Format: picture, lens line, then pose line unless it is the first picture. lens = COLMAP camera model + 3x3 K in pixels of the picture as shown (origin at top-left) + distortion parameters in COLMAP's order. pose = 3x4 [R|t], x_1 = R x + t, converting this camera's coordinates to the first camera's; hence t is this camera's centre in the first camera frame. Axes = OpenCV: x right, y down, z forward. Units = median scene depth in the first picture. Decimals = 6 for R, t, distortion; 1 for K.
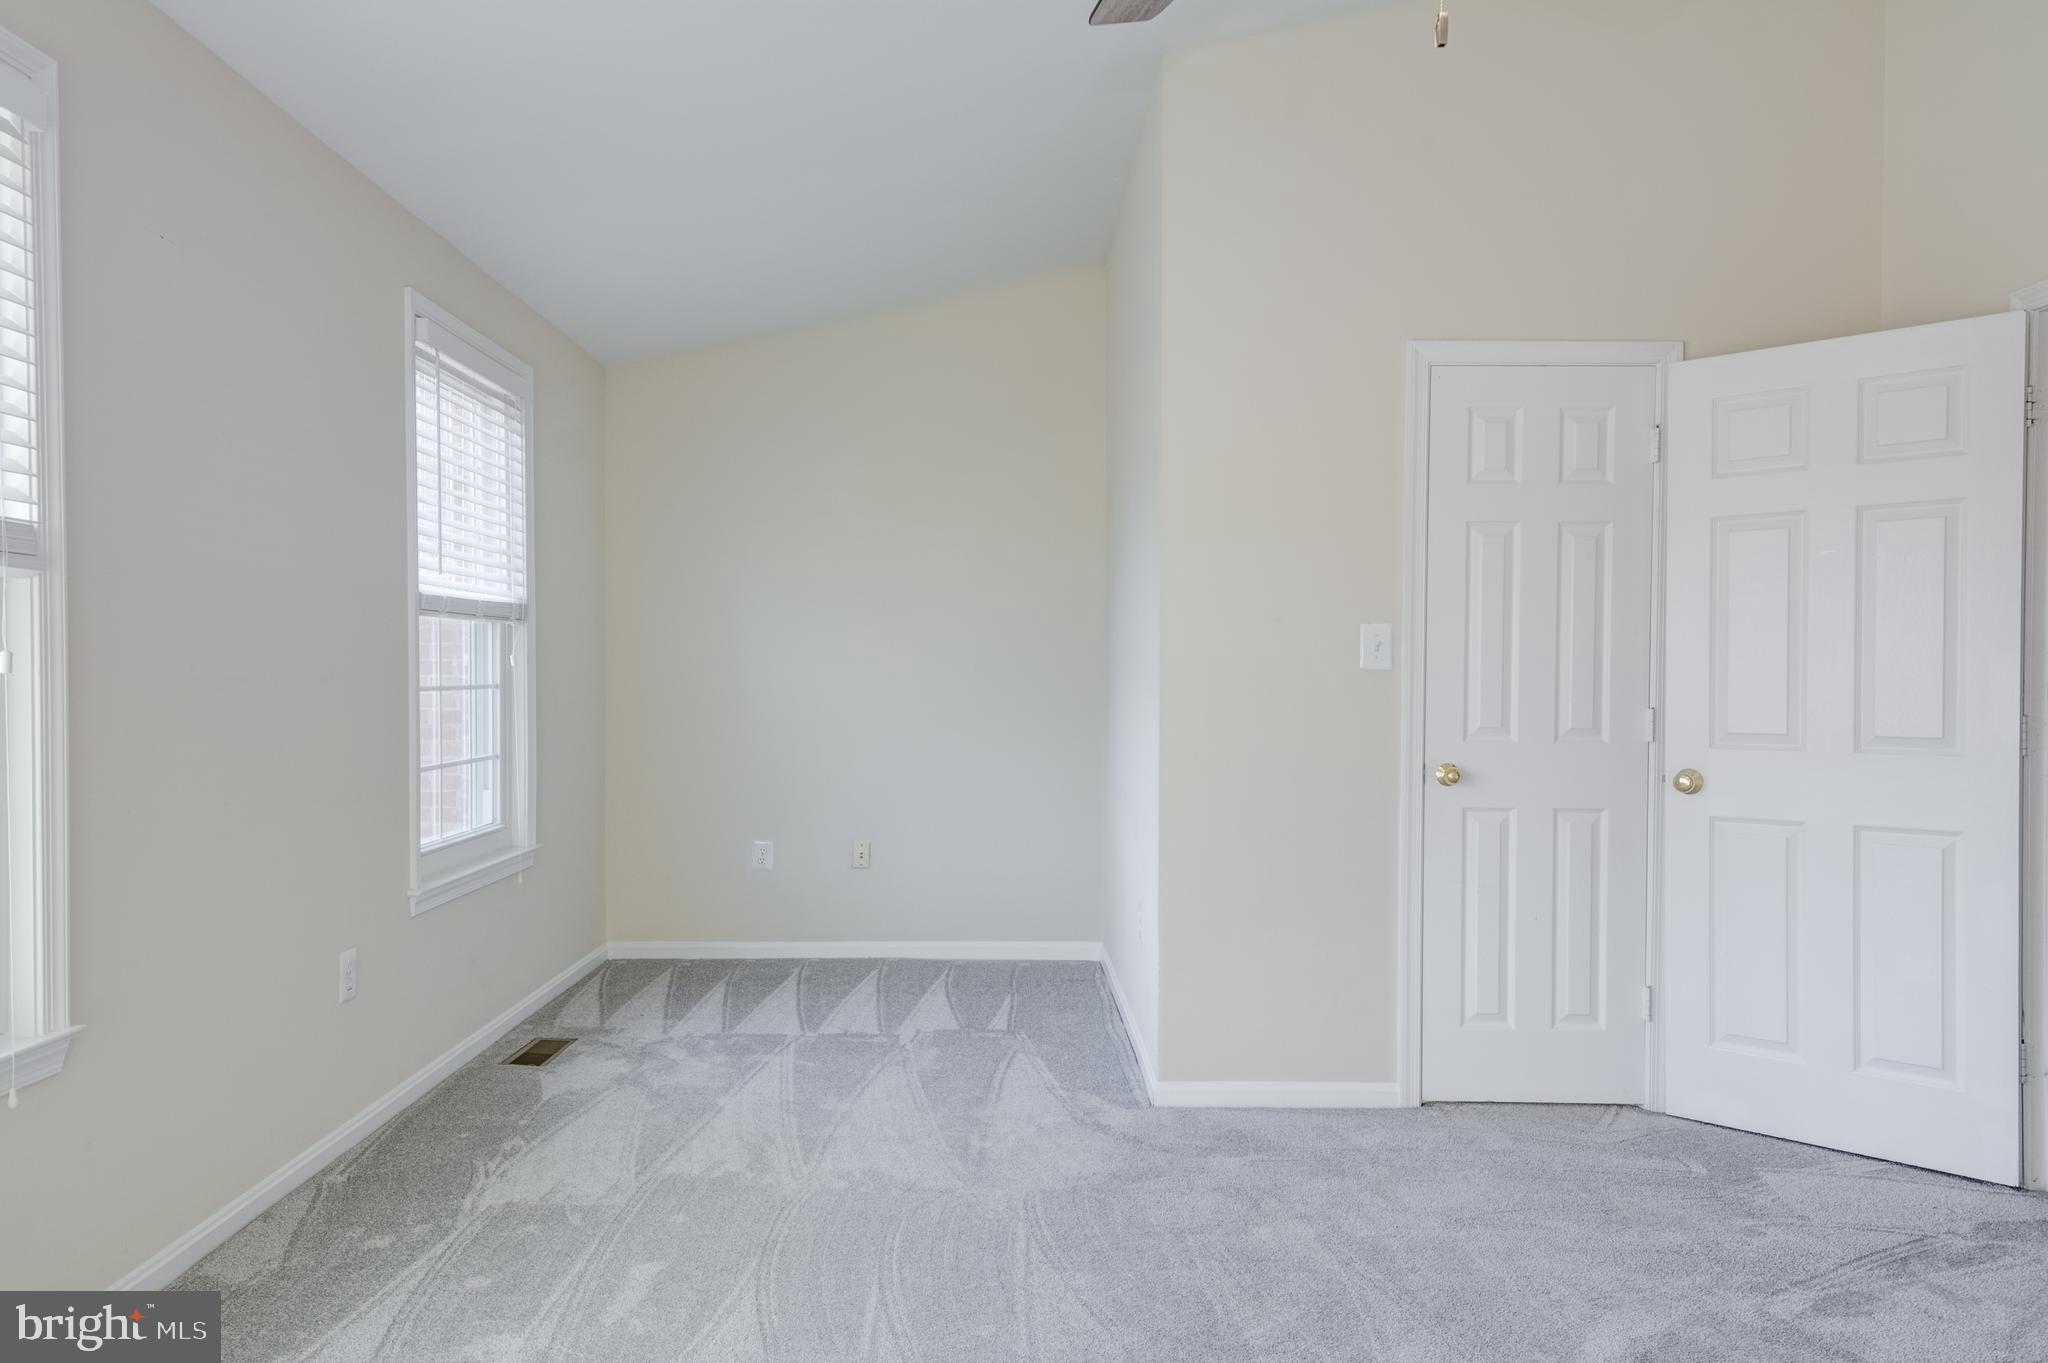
lens RADIAL K [[1392.5, 0, 1033.4], [0, 1392.5, 692.7], [0, 0, 1]] dist [0.057368, -0.018854]
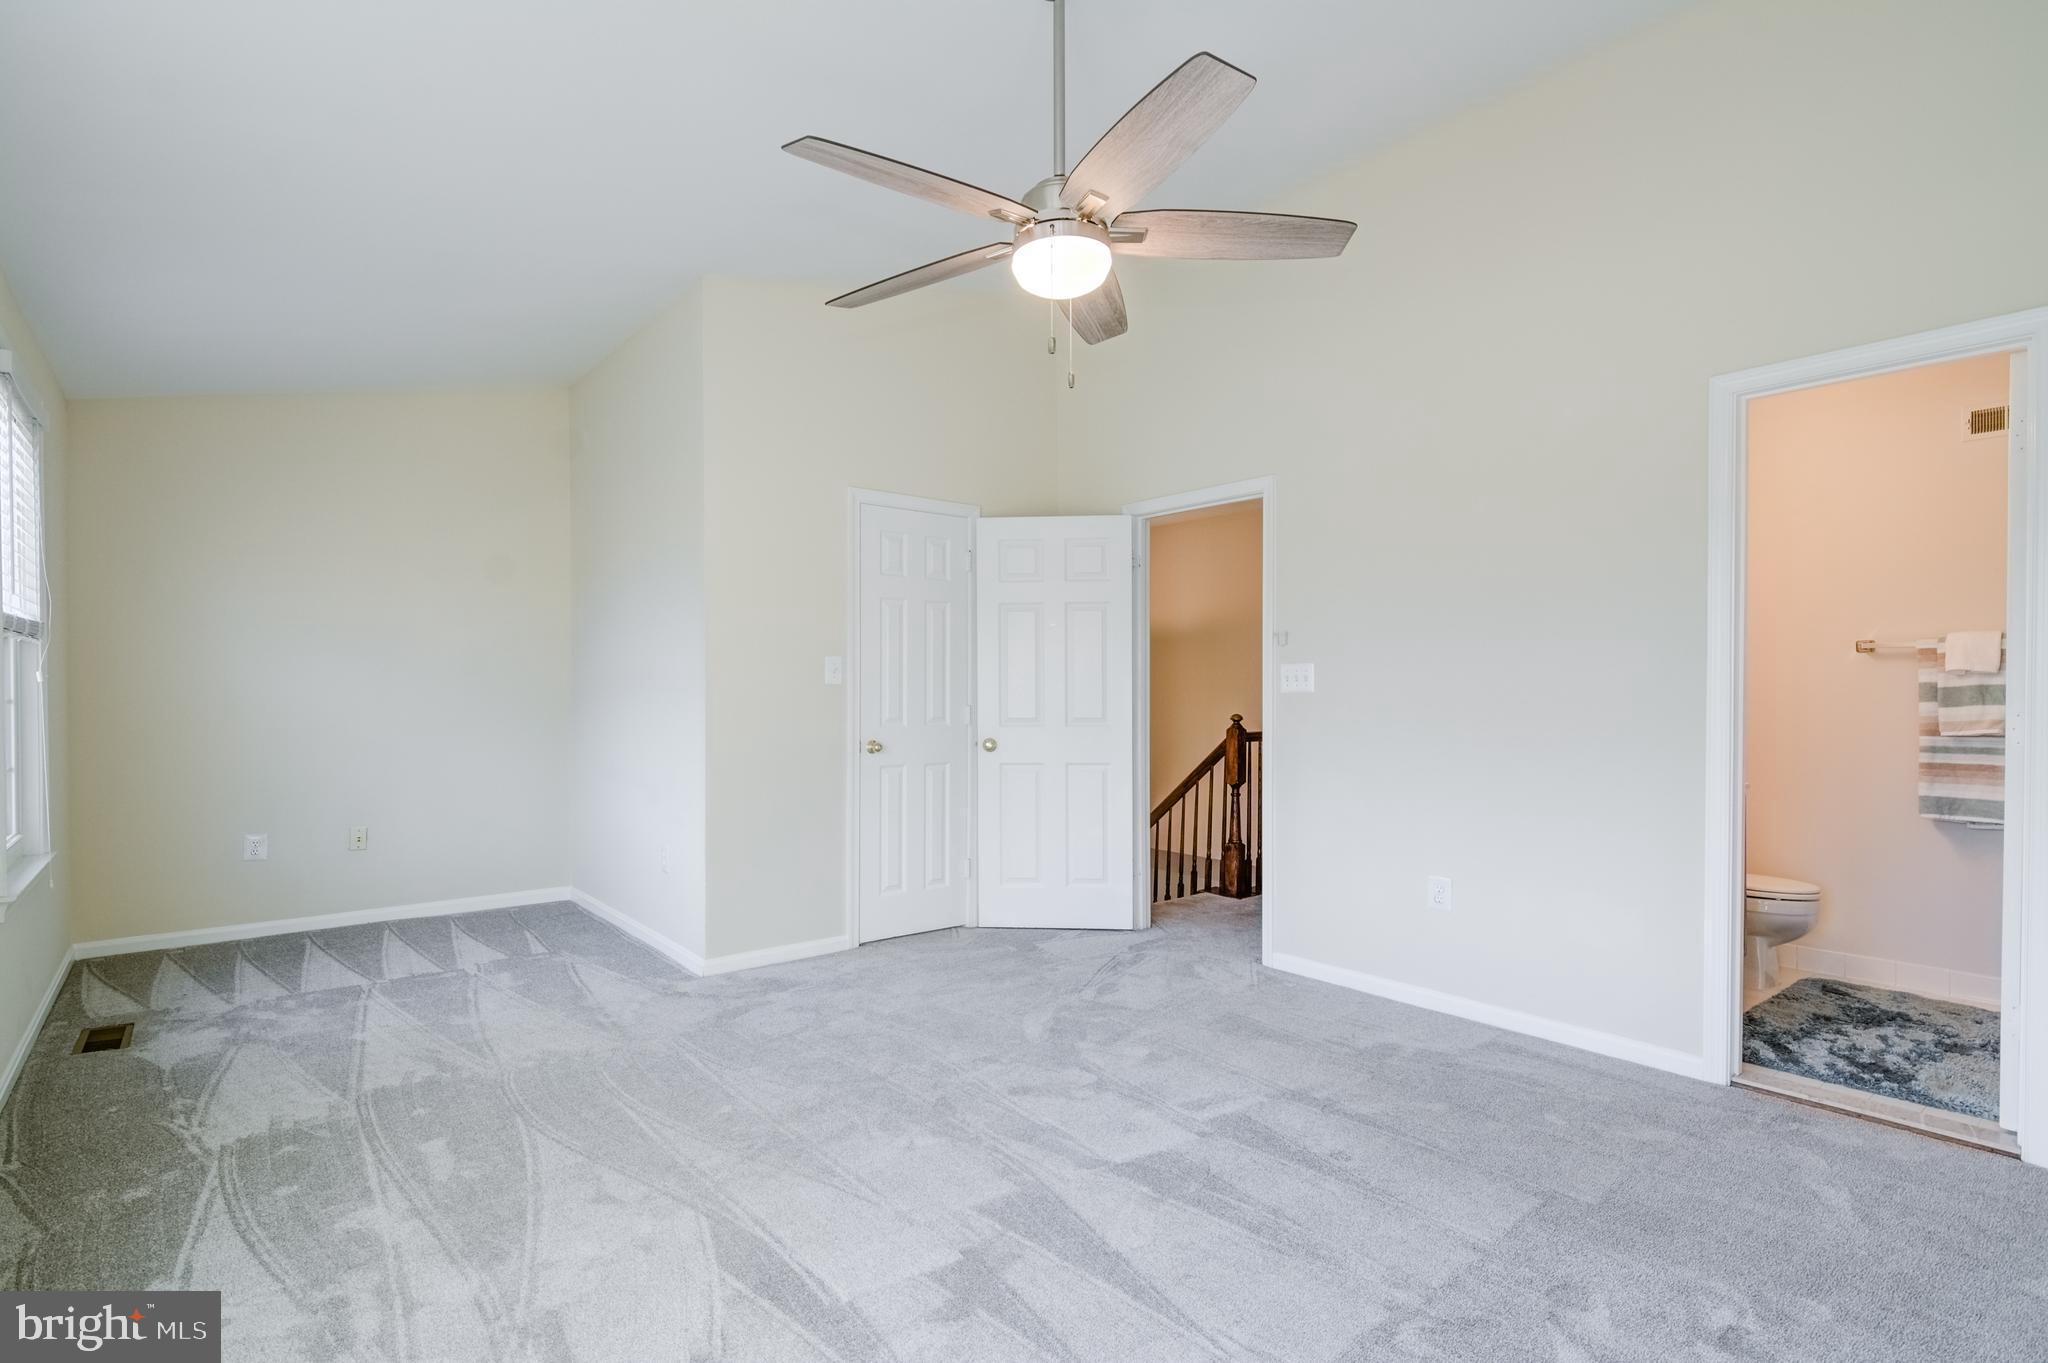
lens RADIAL K [[981.5, 0, 1030.0], [0, 981.5, 689.1], [0, 0, 1]] dist [0.021553, -0.009875]
pose [[0.783231, -0.001774, 0.621729, -0.305060], [0.010917, 0.999881, -0.010899, 0.004470], [-0.621635, 0.015324, 0.783157, -0.044639]]
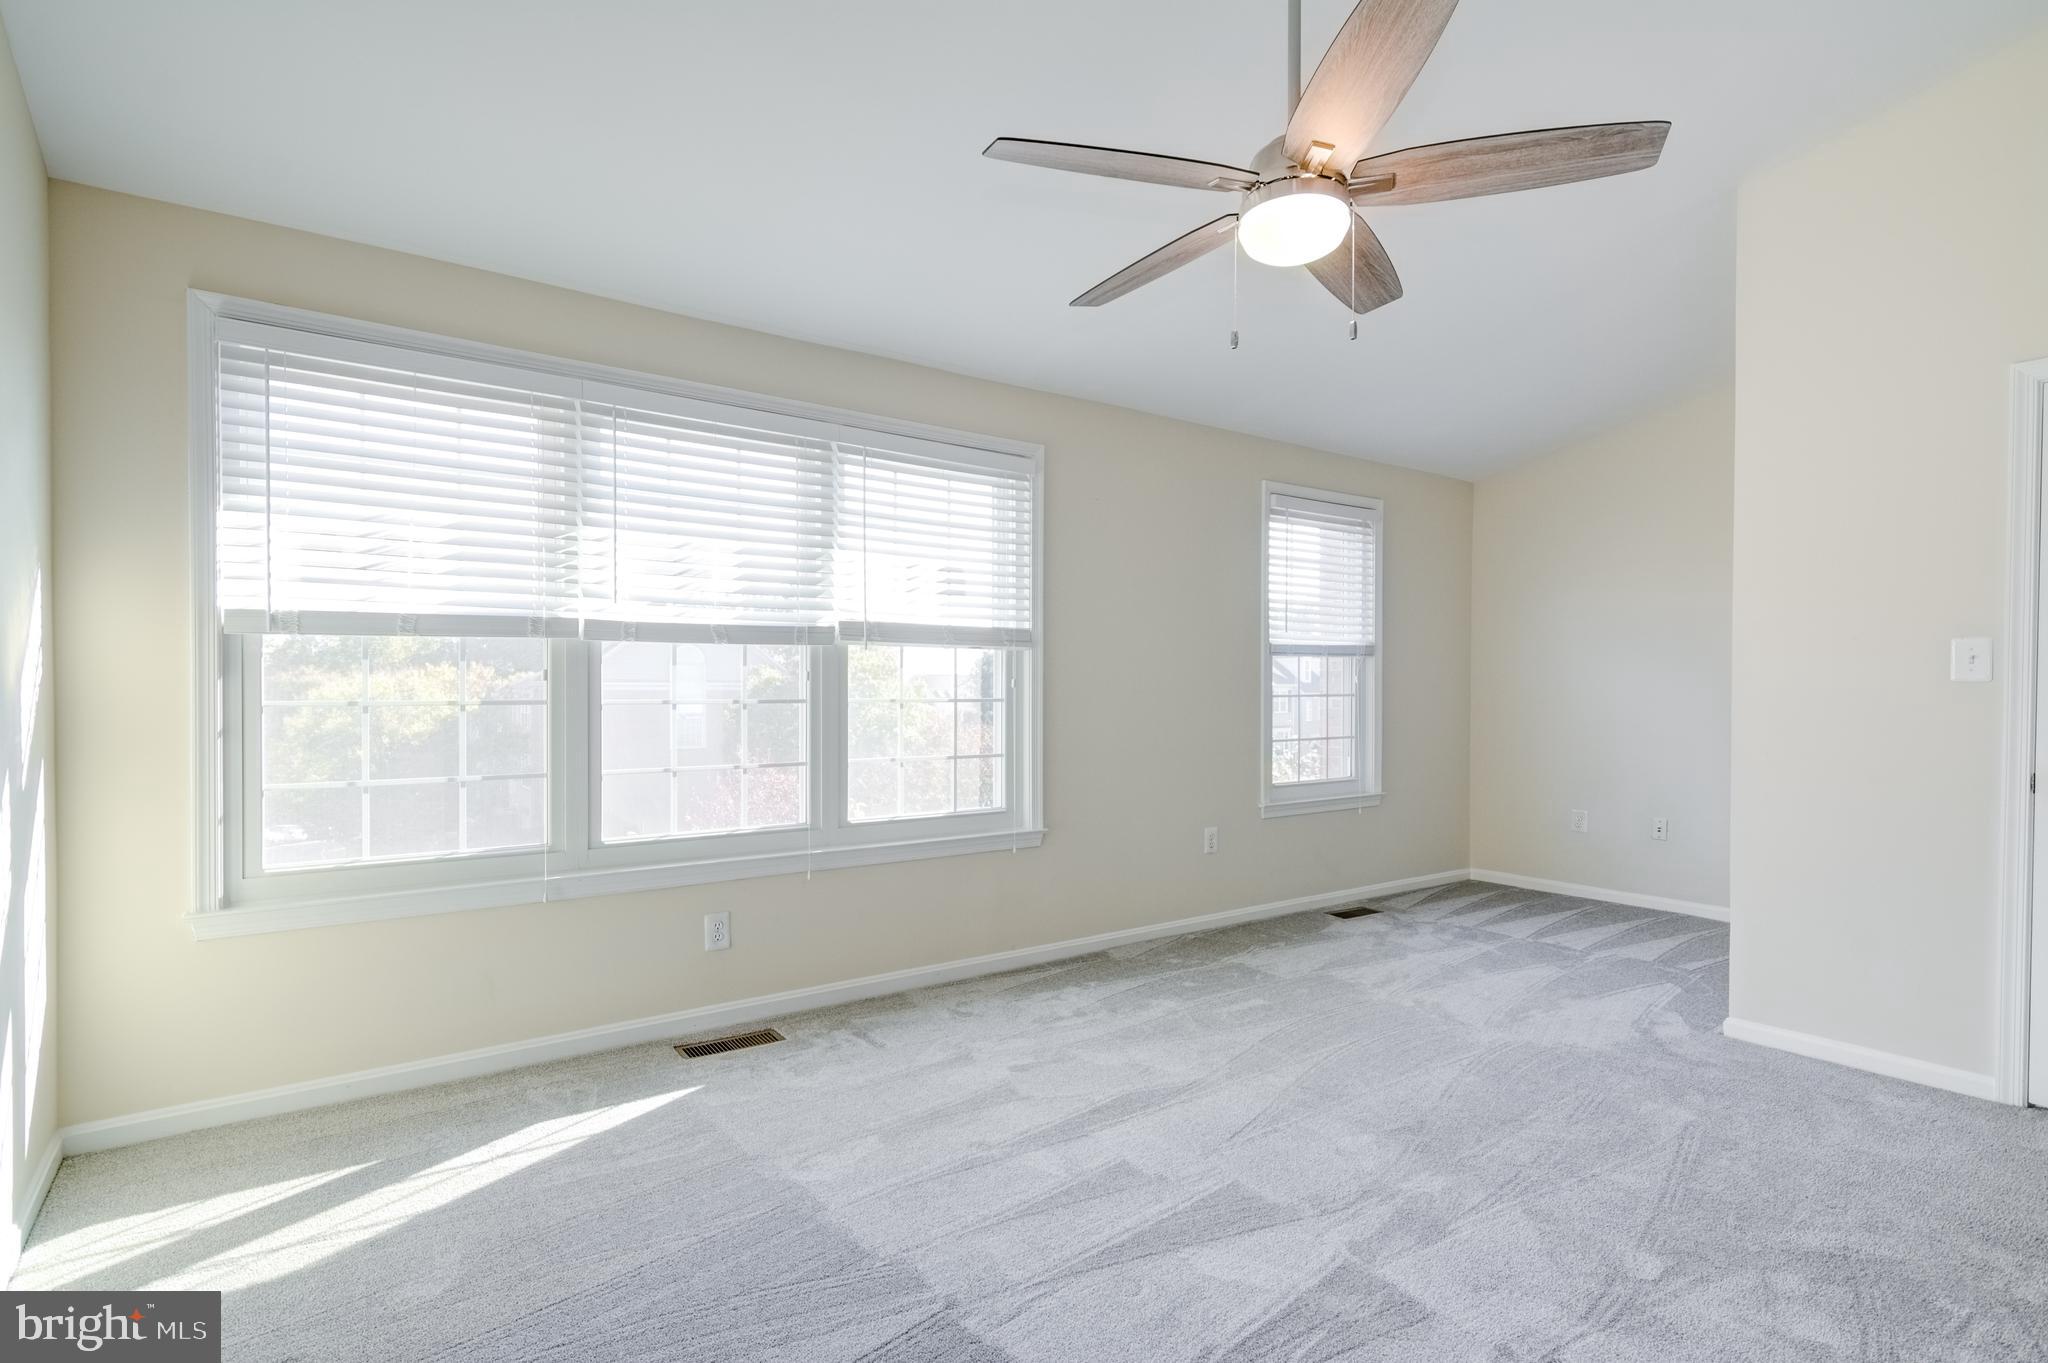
lens RADIAL K [[1055.9, 0, 1017.9], [0, 1055.9, 689.8], [0, 0, 1]] dist [0.014305, -0.002578]
pose [[0.562195, -0.001260, -0.827004, 0.533823], [-0.009908, 0.999917, -0.008258, 0.003939], [0.826946, 0.012837, 0.562135, -0.051834]]
